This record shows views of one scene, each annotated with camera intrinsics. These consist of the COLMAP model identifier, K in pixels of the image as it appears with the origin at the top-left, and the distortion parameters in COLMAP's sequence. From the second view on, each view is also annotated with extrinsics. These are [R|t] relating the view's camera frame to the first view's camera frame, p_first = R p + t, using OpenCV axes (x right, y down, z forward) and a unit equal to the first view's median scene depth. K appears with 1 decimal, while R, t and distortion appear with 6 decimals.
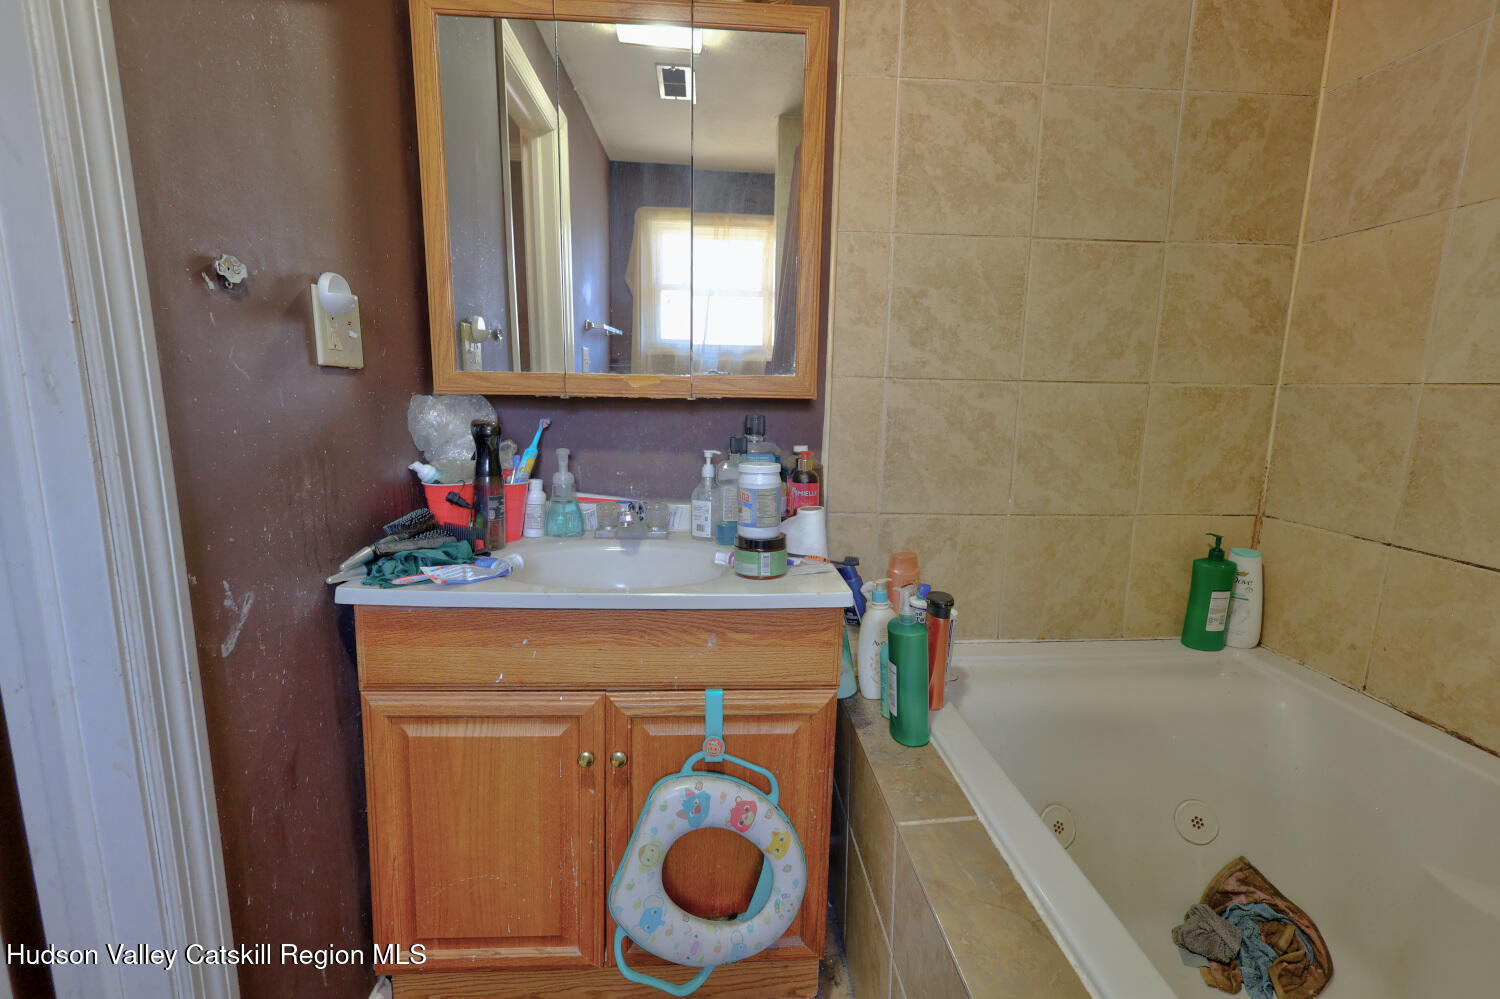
lens RADIAL K [[649.3, 0, 751.5], [0, 649.3, 495.7], [0, 0, 1]] dist [0.002062, -0.000030]
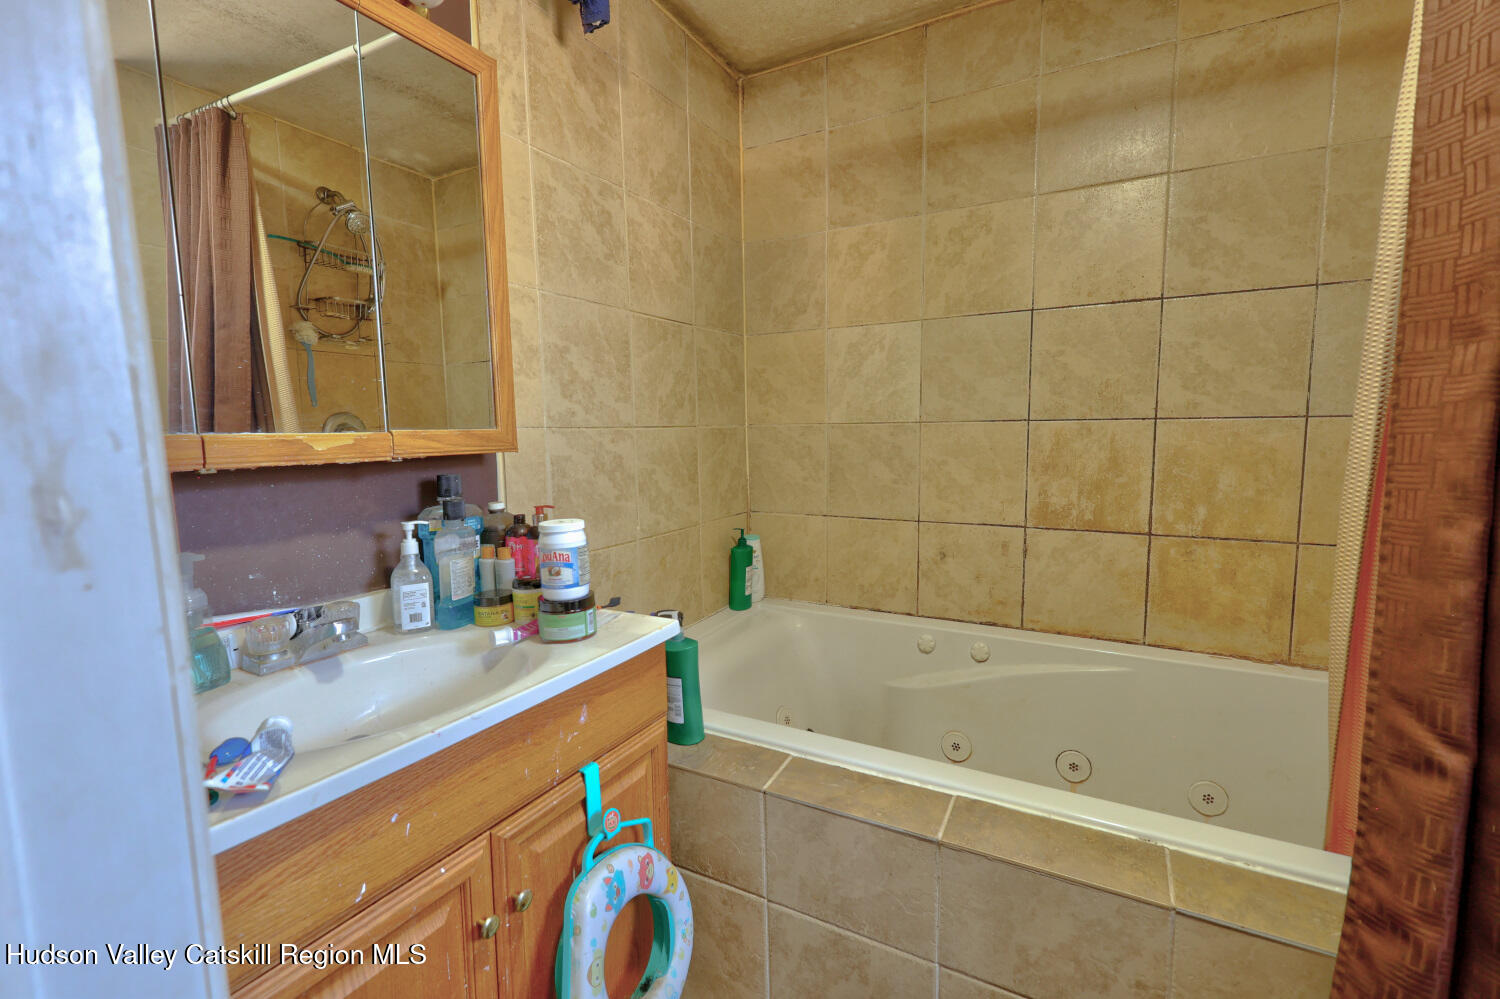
lens RADIAL K [[649.3, 0, 752.4], [0, 649.3, 496.1], [0, 0, 1]] dist [0.002062, -0.000030]
pose [[0.536527, -0.115265, 0.835974, -0.509247], [0.163530, 0.986051, 0.031004, -0.055938], [-0.827887, 0.120072, 0.547892, 0.189034]]
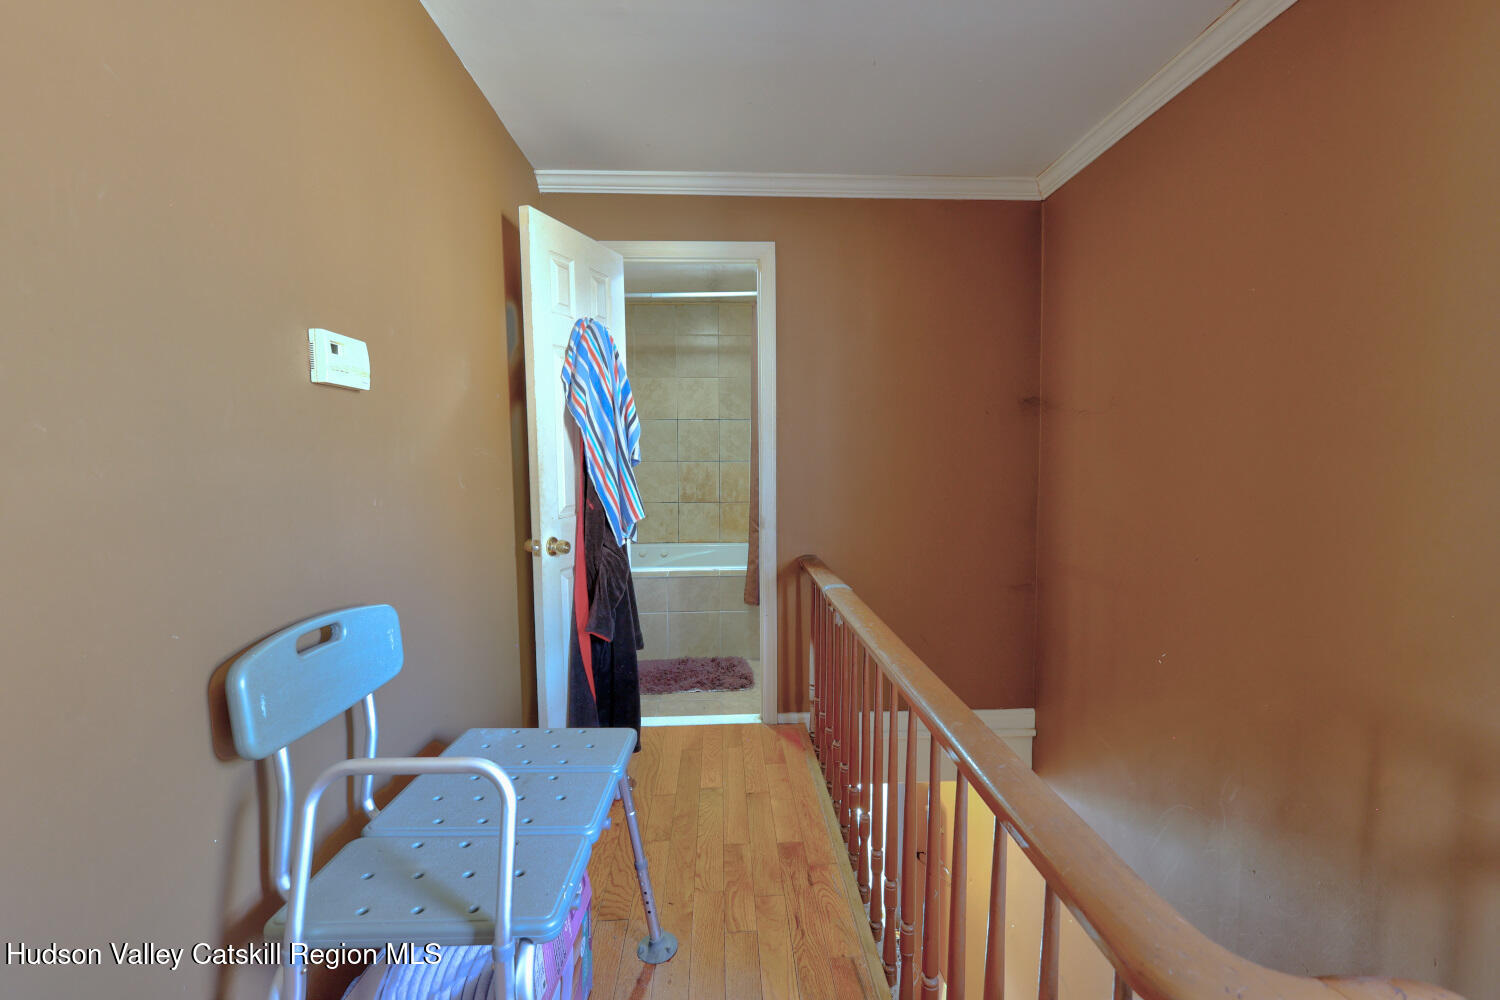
lens RADIAL K [[649.3, 0, 747.9], [0, 649.3, 504.2], [0, 0, 1]] dist [0.002062, -0.000030]
pose [[0.026214, -0.078779, 0.996547, -2.483968], [0.171970, 0.982384, 0.073136, -0.039381], [-0.984753, 0.169459, 0.039299, -0.028426]]
